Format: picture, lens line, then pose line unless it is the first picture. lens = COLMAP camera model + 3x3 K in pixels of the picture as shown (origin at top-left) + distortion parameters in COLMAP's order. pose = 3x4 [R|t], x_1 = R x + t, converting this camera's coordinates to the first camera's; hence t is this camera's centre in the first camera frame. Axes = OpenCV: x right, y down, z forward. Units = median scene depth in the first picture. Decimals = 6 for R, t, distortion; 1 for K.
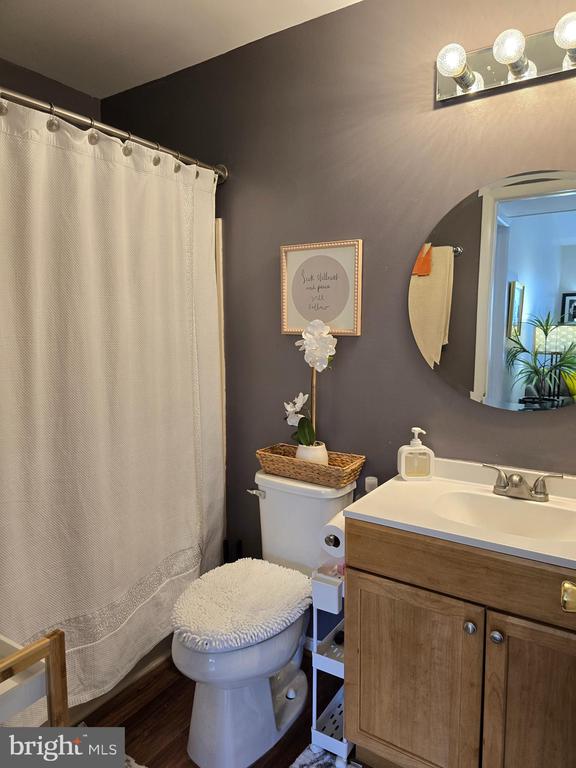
lens RADIAL K [[519.0, 0, 287.8], [0, 519.0, 384.4], [0, 0, 1]] dist [0.064781, -0.042865]
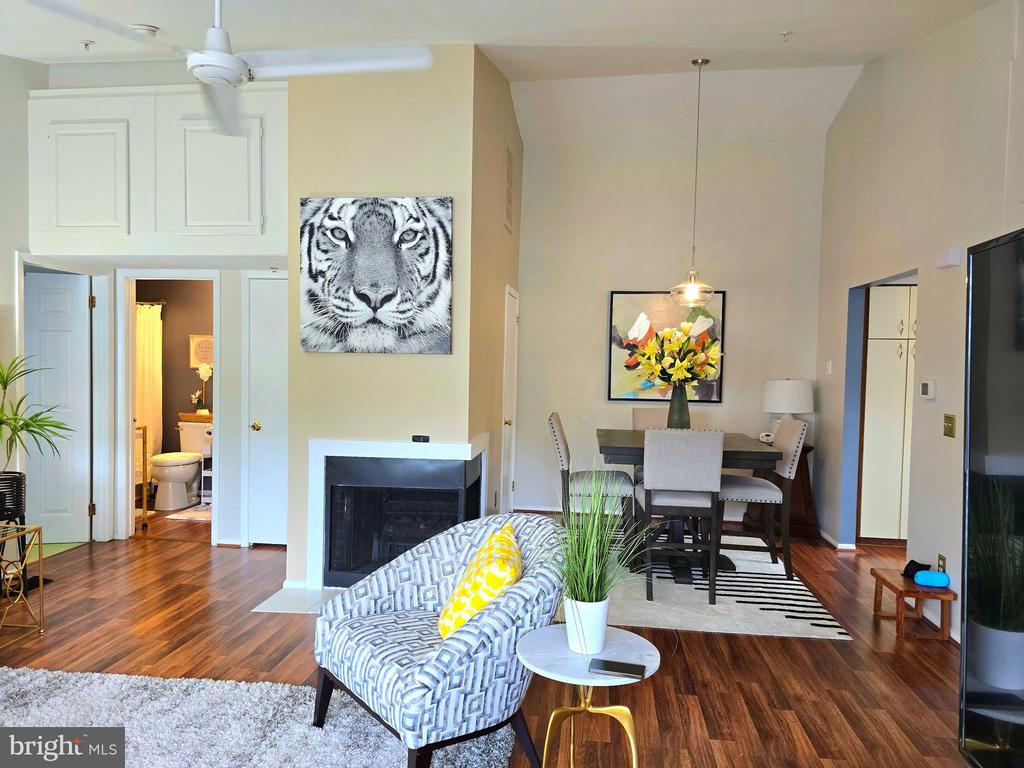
lens RADIAL K [[692.0, 0, 515.6], [0, 692.0, 386.5], [0, 0, 1]] dist [0.064781, -0.042865]
pose [[0.896659, 0.008267, 0.442646, -0.102385], [0.022909, 0.997620, -0.065038, 0.264572], [-0.442130, 0.068457, 0.894335, -2.895998]]
